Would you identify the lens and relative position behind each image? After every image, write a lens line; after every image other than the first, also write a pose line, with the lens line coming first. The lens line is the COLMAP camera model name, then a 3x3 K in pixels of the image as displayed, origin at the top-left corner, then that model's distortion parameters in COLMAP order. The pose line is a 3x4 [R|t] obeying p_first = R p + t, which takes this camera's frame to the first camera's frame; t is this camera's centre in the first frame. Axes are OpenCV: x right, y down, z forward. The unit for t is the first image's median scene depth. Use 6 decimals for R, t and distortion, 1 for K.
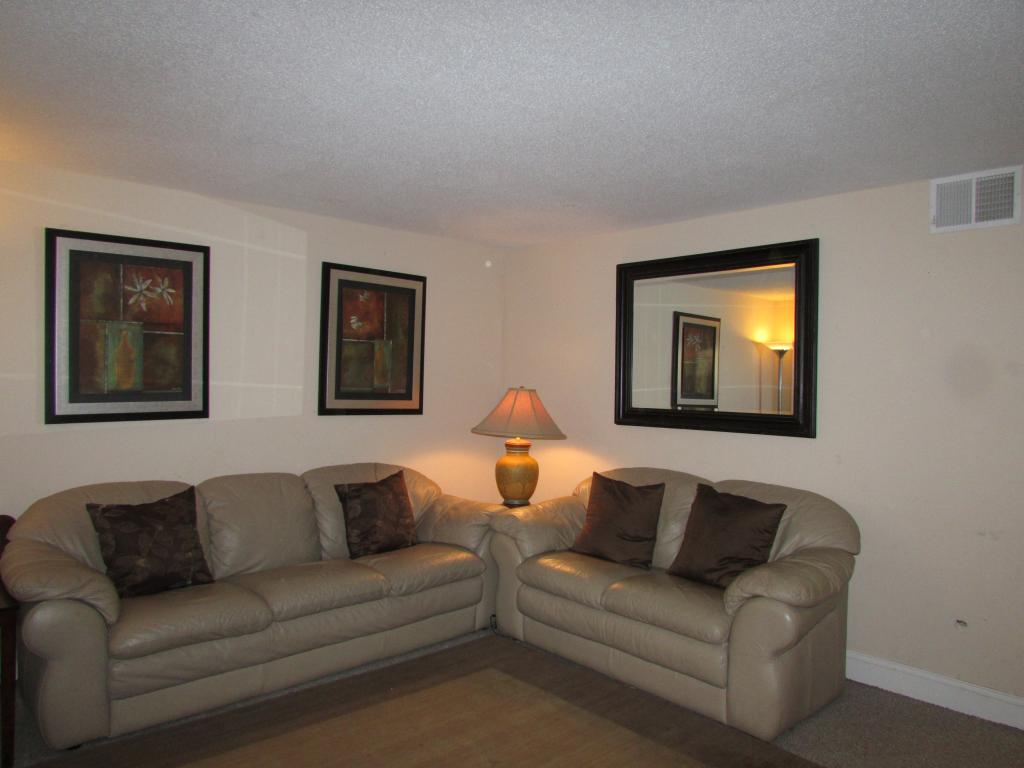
lens RADIAL K [[741.9, 0, 516.4], [0, 741.9, 384.7], [0, 0, 1]] dist [-0.012877, 0.005463]
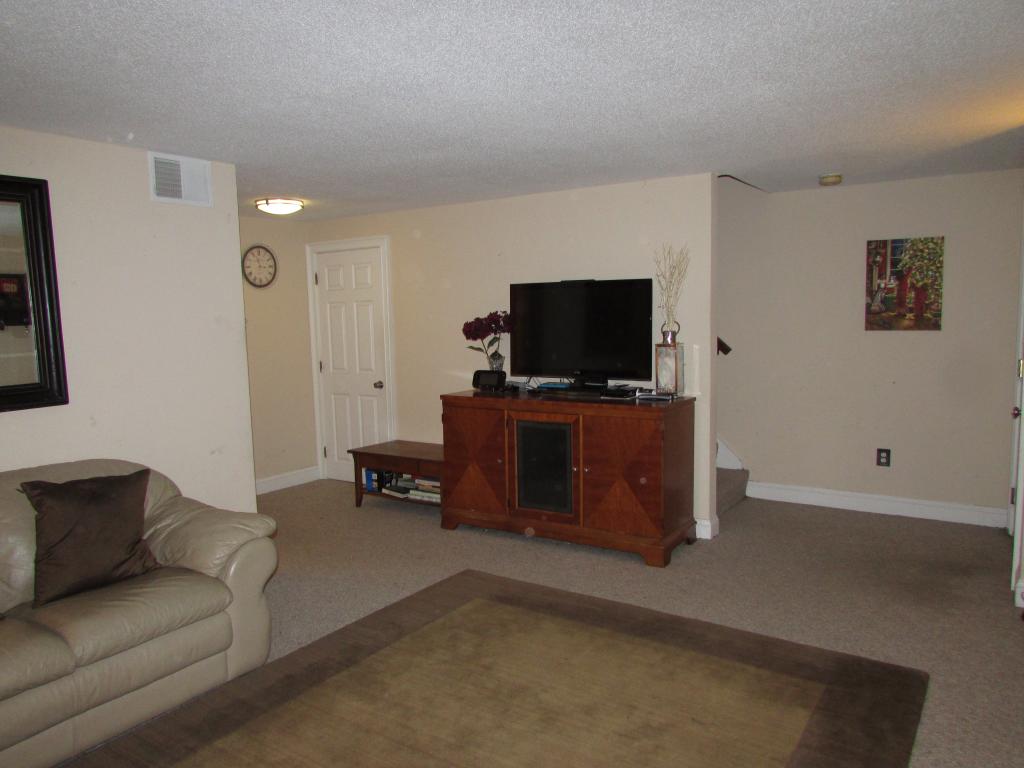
lens RADIAL K [[741.9, 0, 516.4], [0, 741.9, 384.7], [0, 0, 1]] dist [-0.012877, 0.005463]
pose [[-0.238990, -0.111599, 0.964588, -0.608289], [0.035877, 0.991681, 0.123622, -0.044257], [-0.970359, 0.064151, -0.232998, 0.677500]]
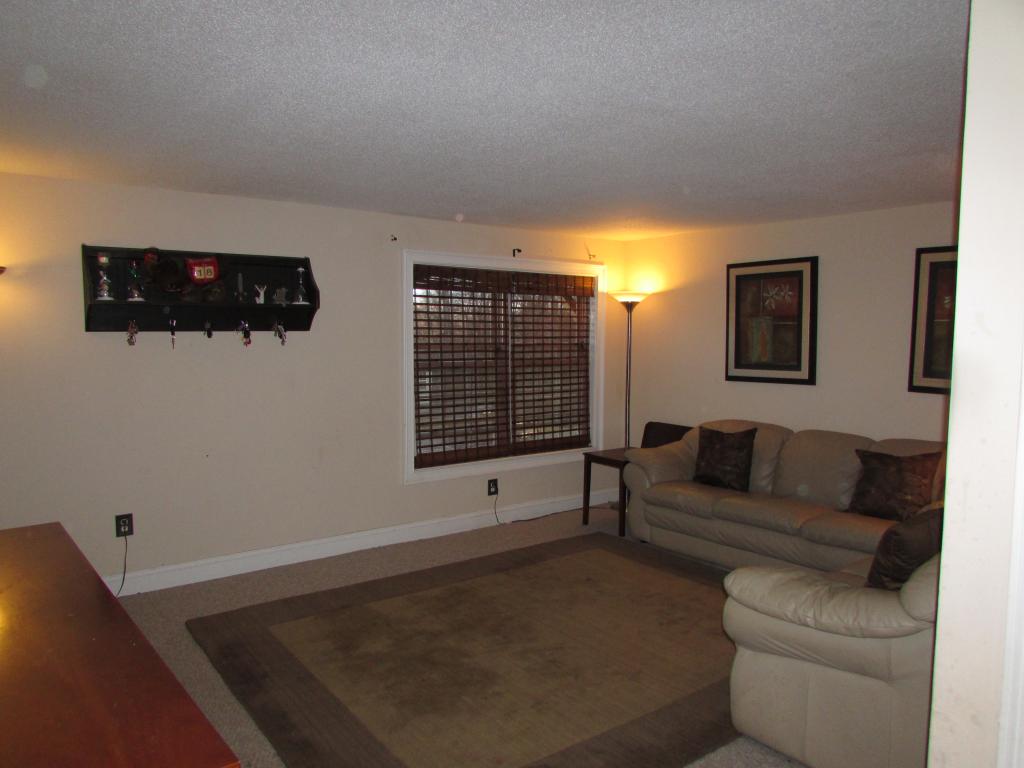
lens RADIAL K [[741.9, 0, 516.4], [0, 741.9, 384.7], [0, 0, 1]] dist [-0.012877, 0.005463]
pose [[-0.082963, 0.049306, -0.995332, 1.021912], [-0.023049, 0.998413, 0.051380, -0.012783], [0.996286, 0.027204, -0.081695, 0.613067]]
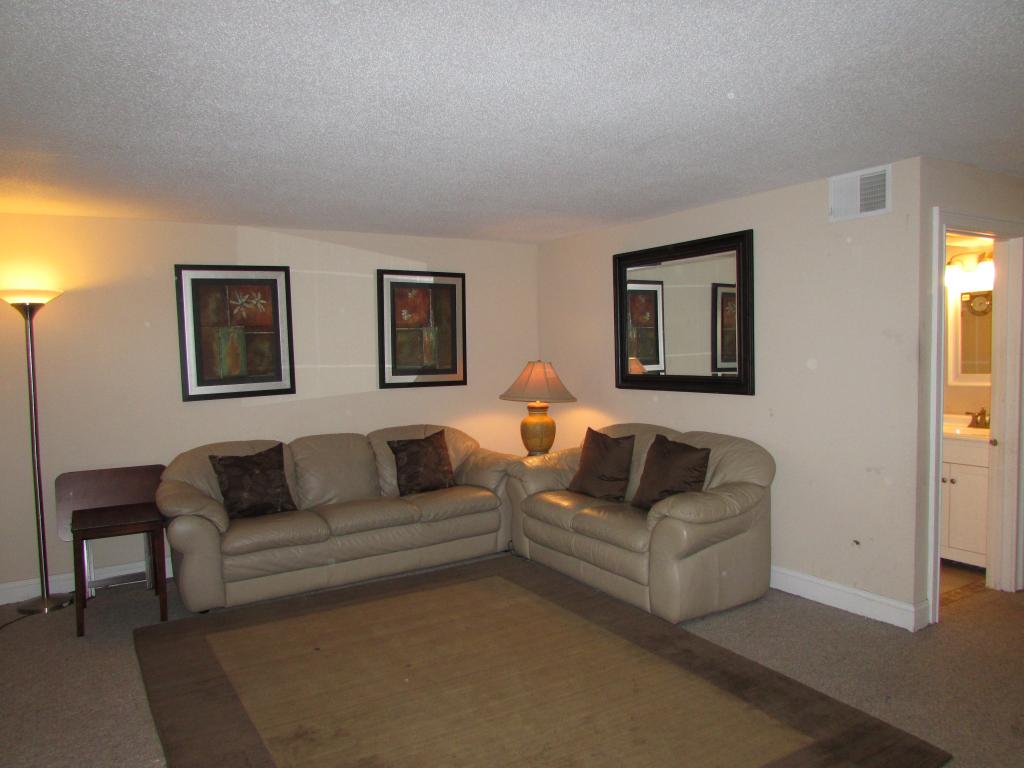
lens RADIAL K [[741.9, 0, 516.4], [0, 741.9, 384.7], [0, 0, 1]] dist [-0.012877, 0.005463]
pose [[0.980299, -0.032647, -0.194803, 0.260484], [0.041594, 0.998251, 0.042017, -0.012103], [0.193091, -0.049292, 0.979942, -0.264660]]
